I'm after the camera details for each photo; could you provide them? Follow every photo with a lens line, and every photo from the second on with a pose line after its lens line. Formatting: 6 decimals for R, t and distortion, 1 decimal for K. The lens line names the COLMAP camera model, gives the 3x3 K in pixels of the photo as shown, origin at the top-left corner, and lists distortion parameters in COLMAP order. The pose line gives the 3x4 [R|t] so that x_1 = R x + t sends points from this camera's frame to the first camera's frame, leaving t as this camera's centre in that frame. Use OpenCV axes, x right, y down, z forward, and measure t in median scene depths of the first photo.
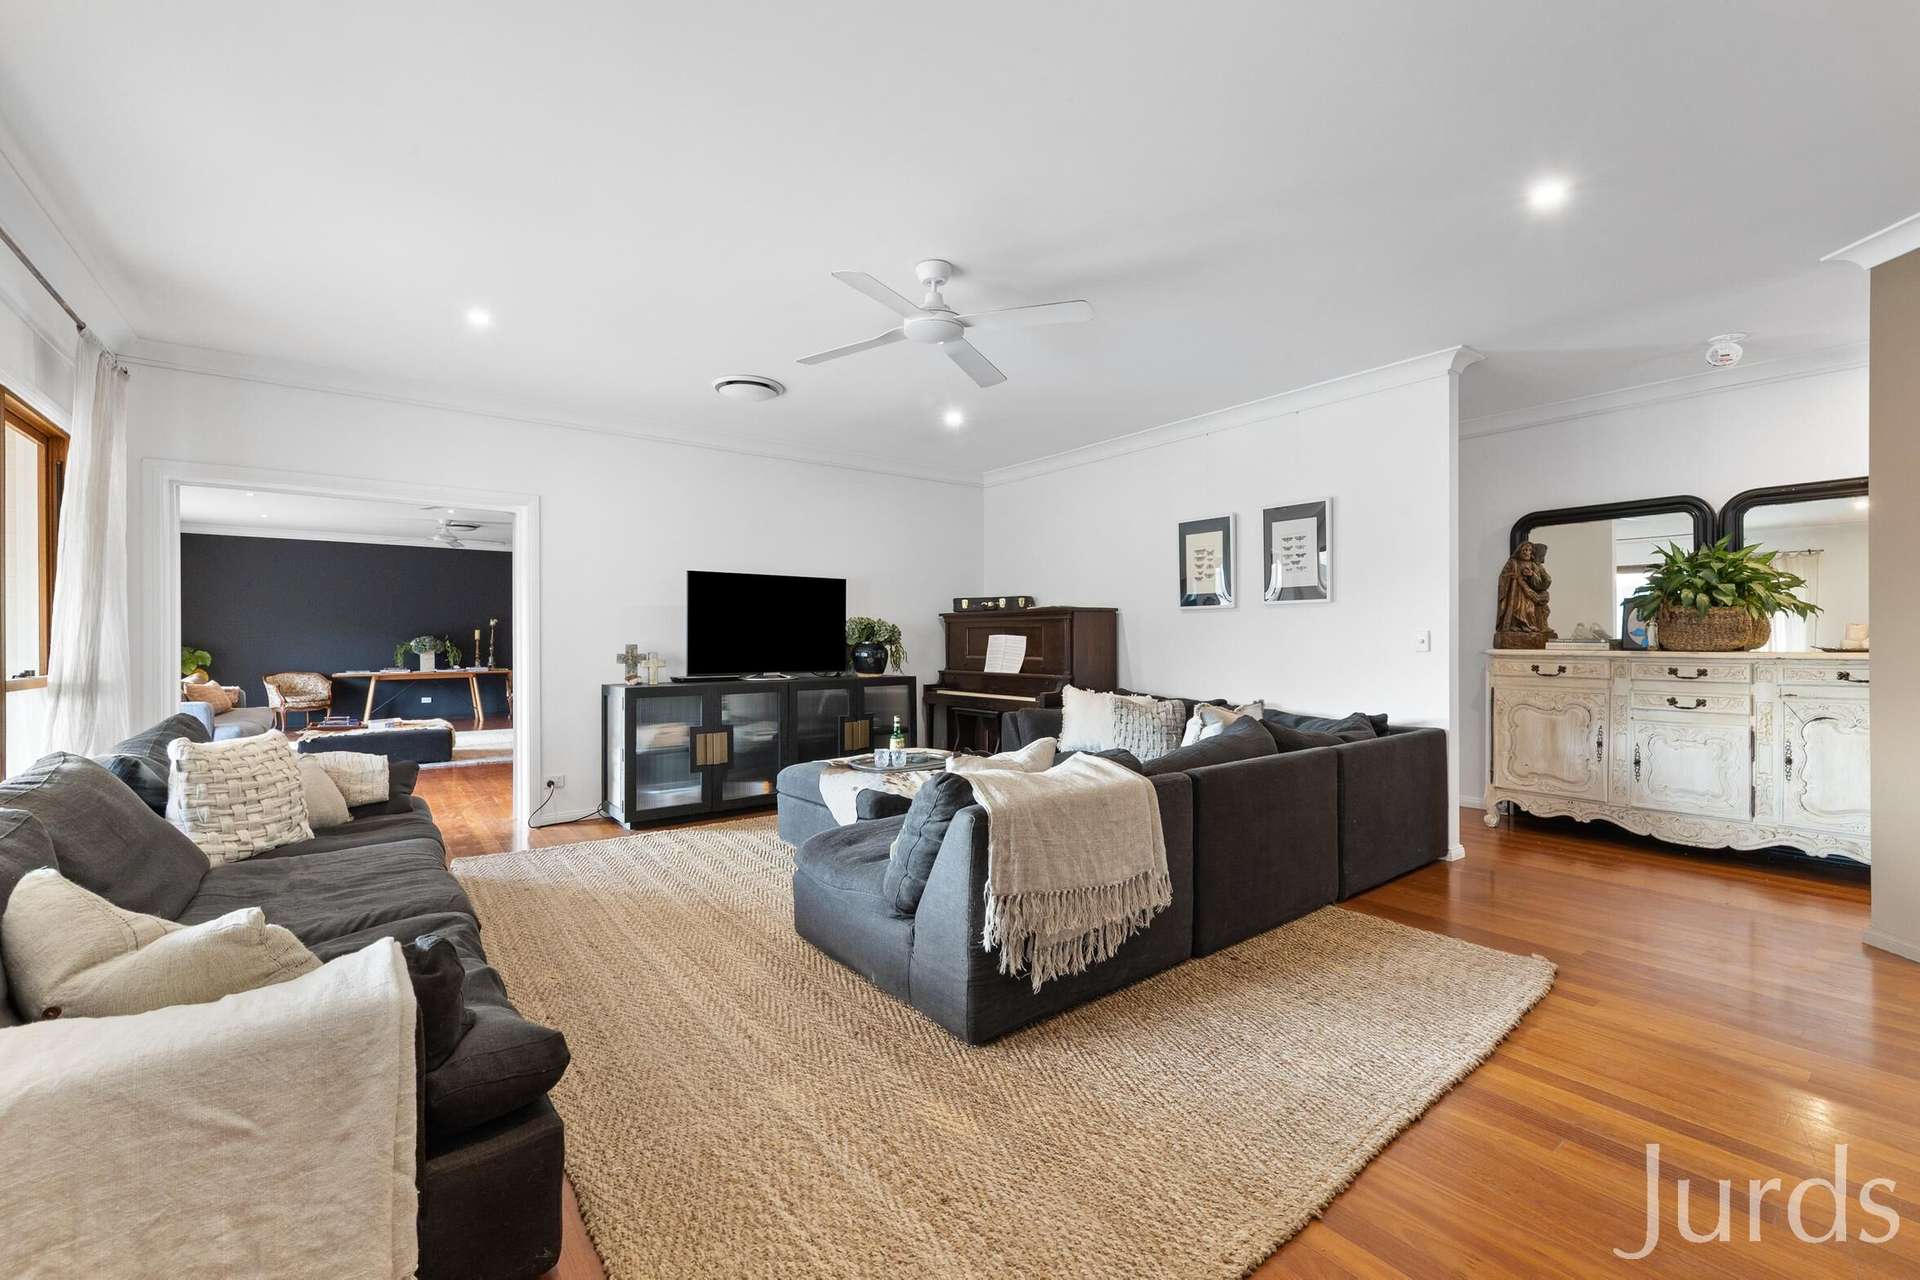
lens RADIAL K [[796.1, 0, 966.2], [0, 796.1, 637.8], [0, 0, 1]] dist [0.003312, -0.000122]
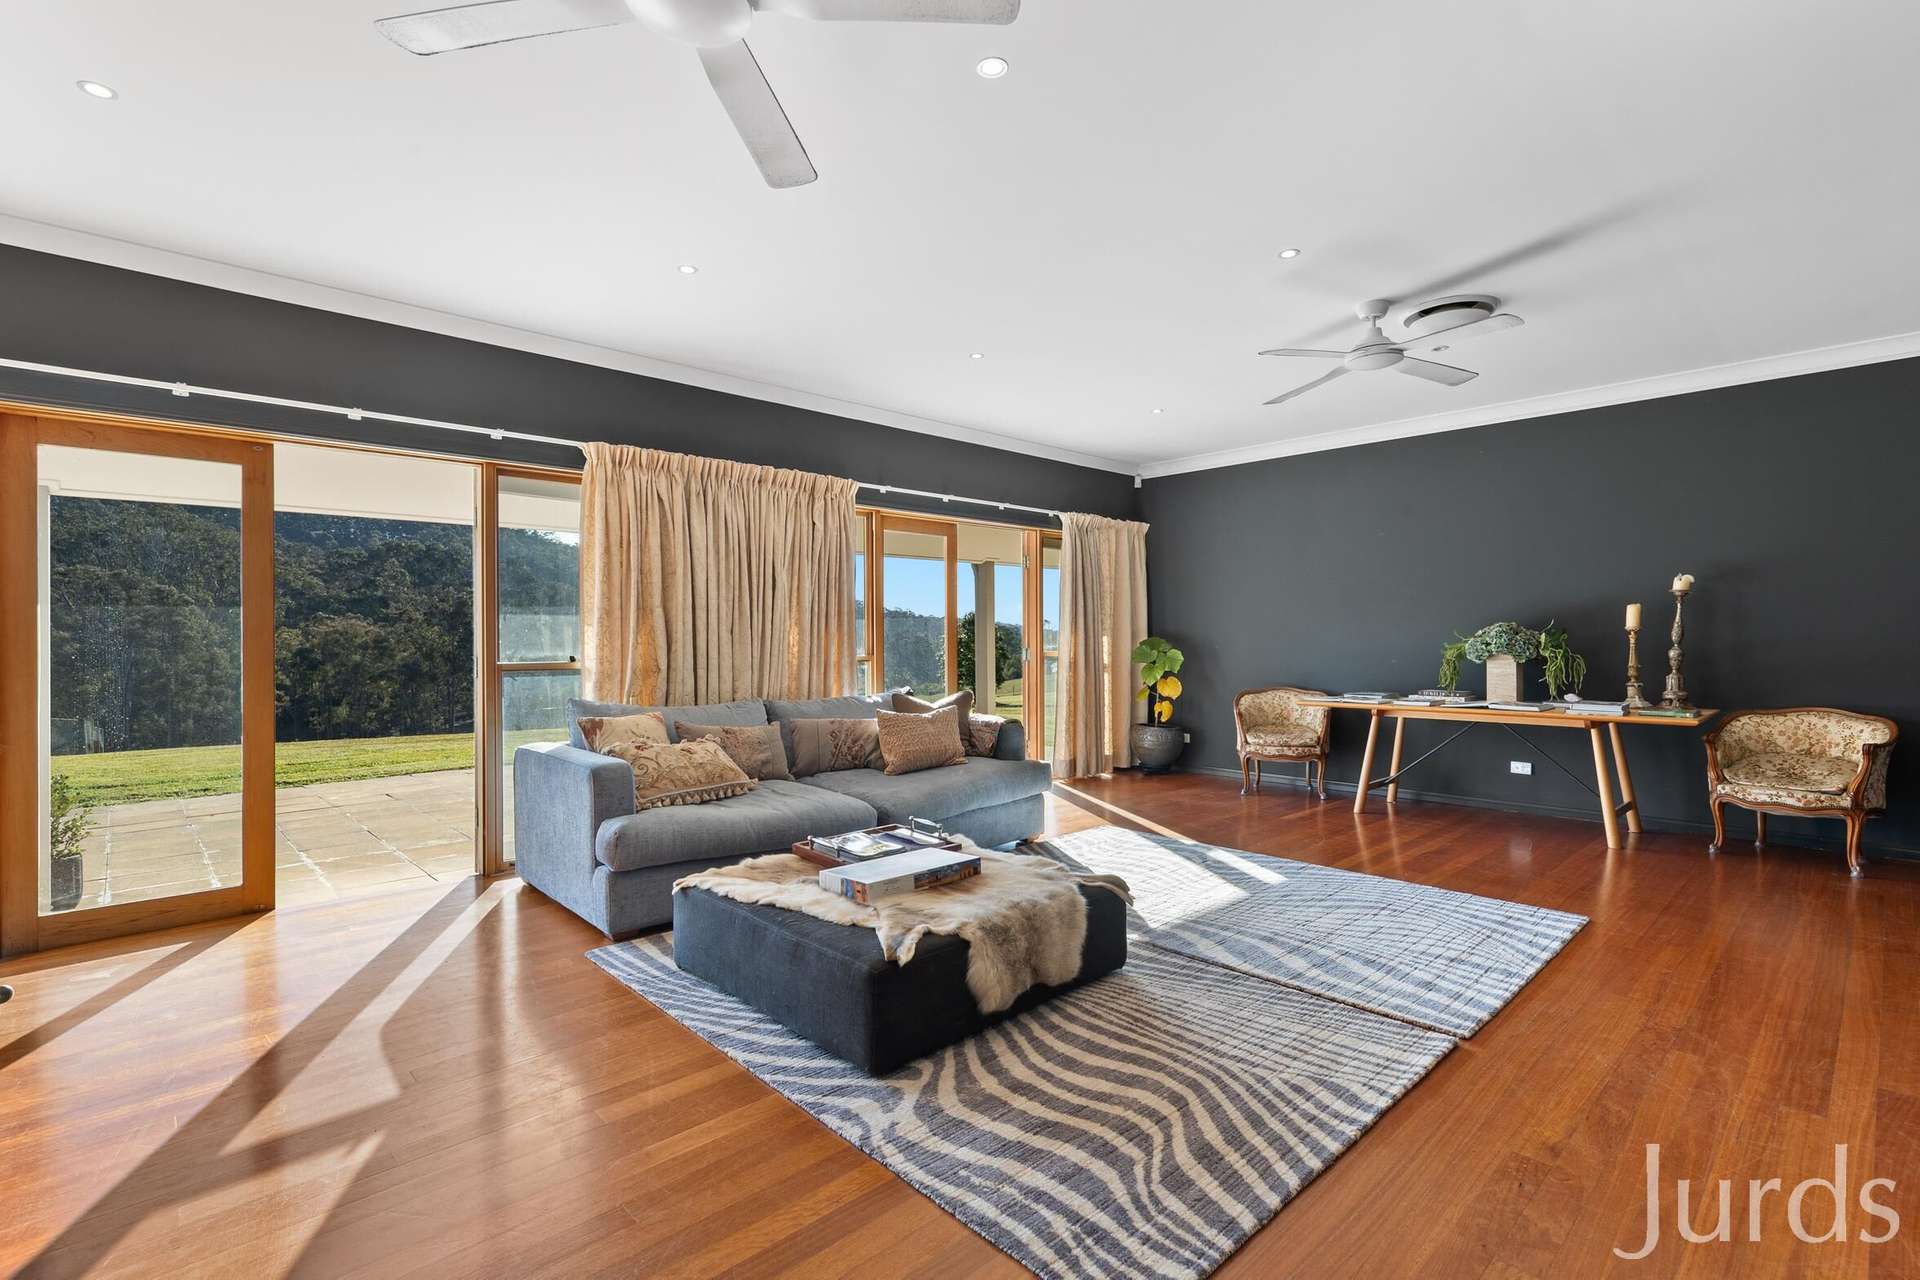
lens RADIAL K [[881.6, 0, 953.2], [0, 881.6, 638.3], [0, 0, 1]] dist [0.005100, 0.000098]
pose [[0.085392, 0.003668, -0.996341, -0.230395], [0.005356, 0.999977, 0.004140, 0.003018], [0.996333, -0.005690, 0.085371, 0.671378]]
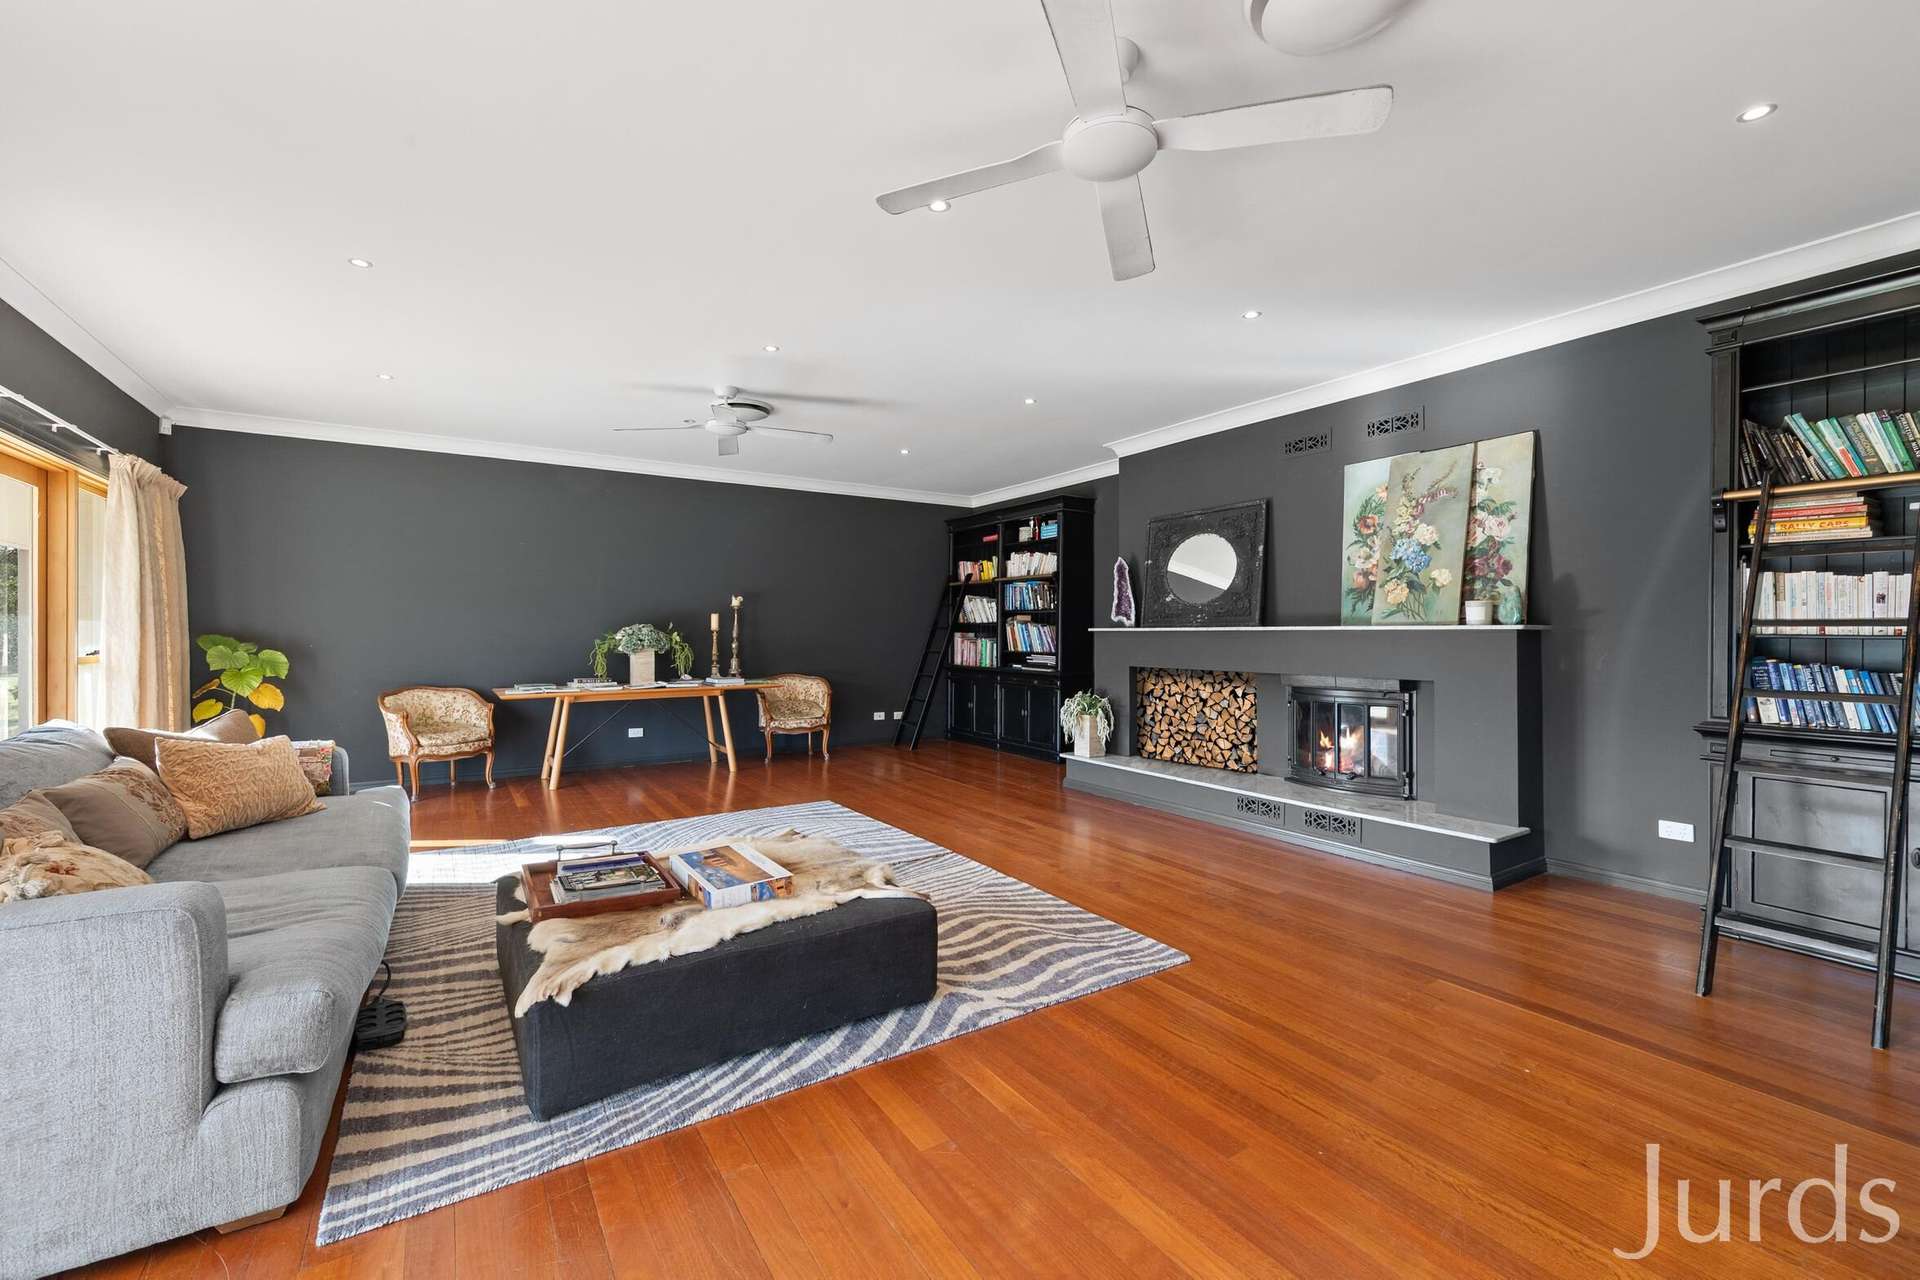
lens RADIAL K [[796.1, 0, 948.2], [0, 796.1, 636.6], [0, 0, 1]] dist [0.003312, -0.000122]
pose [[0.995848, 0.001965, -0.091009, -0.408441], [-0.001448, 0.999982, 0.005751, 0.003452], [0.091018, -0.005595, 0.995833, 0.453845]]
